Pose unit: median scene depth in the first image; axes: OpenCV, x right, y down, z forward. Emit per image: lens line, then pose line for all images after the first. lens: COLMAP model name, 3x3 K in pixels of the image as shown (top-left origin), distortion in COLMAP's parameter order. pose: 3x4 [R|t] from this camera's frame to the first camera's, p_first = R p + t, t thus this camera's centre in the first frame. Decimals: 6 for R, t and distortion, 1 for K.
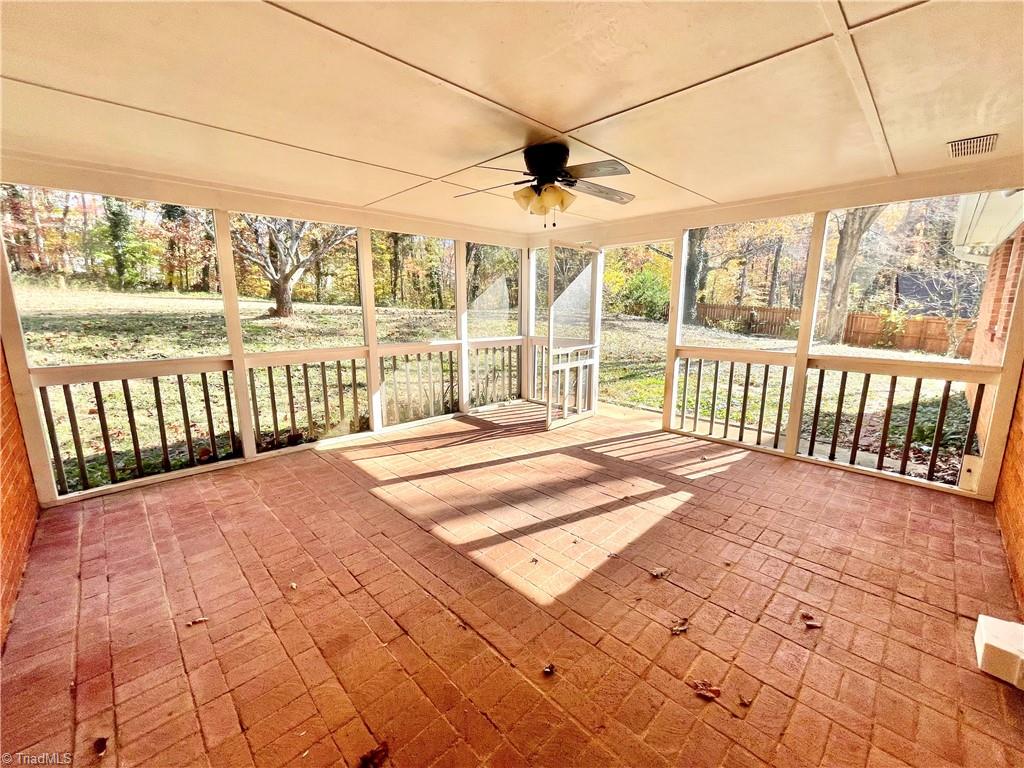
lens RADIAL K [[417.9, 0, 507.3], [0, 417.9, 384.1], [0, 0, 1]] dist [-0.001207, 0.000477]
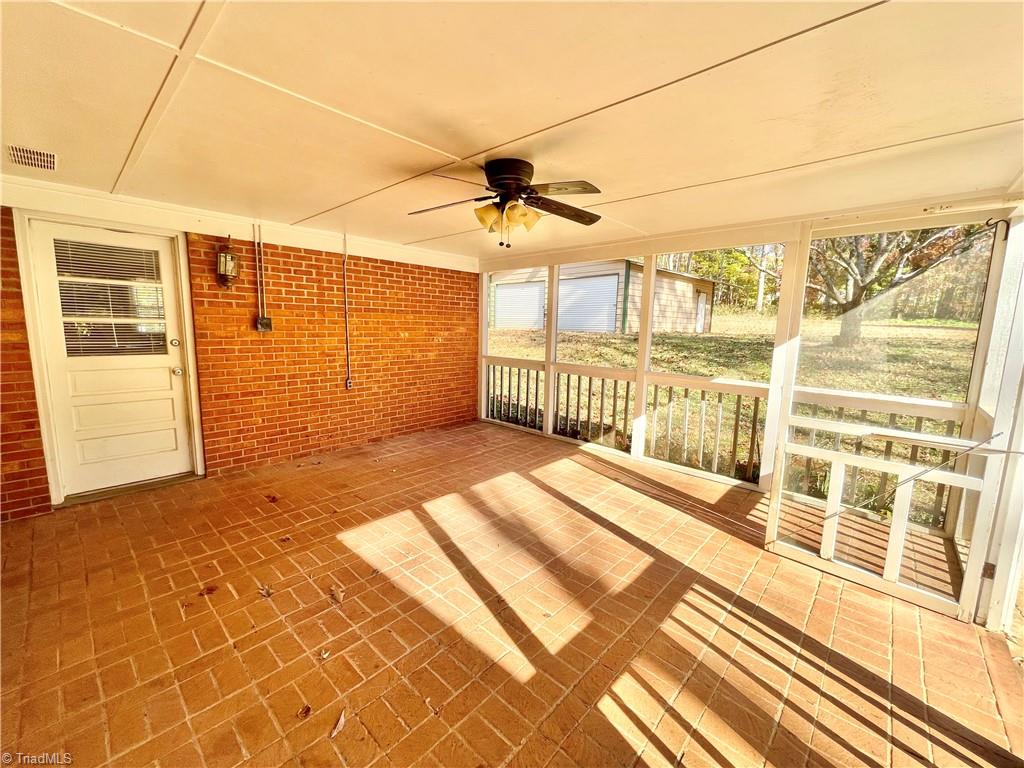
lens RADIAL K [[417.9, 0, 507.3], [0, 417.9, 384.1], [0, 0, 1]] dist [-0.001207, 0.000477]
pose [[0.057922, 0.141642, -0.988222, 0.725612], [-0.209097, 0.969649, 0.126724, -0.134787], [0.976178, 0.199294, 0.085781, 0.676184]]
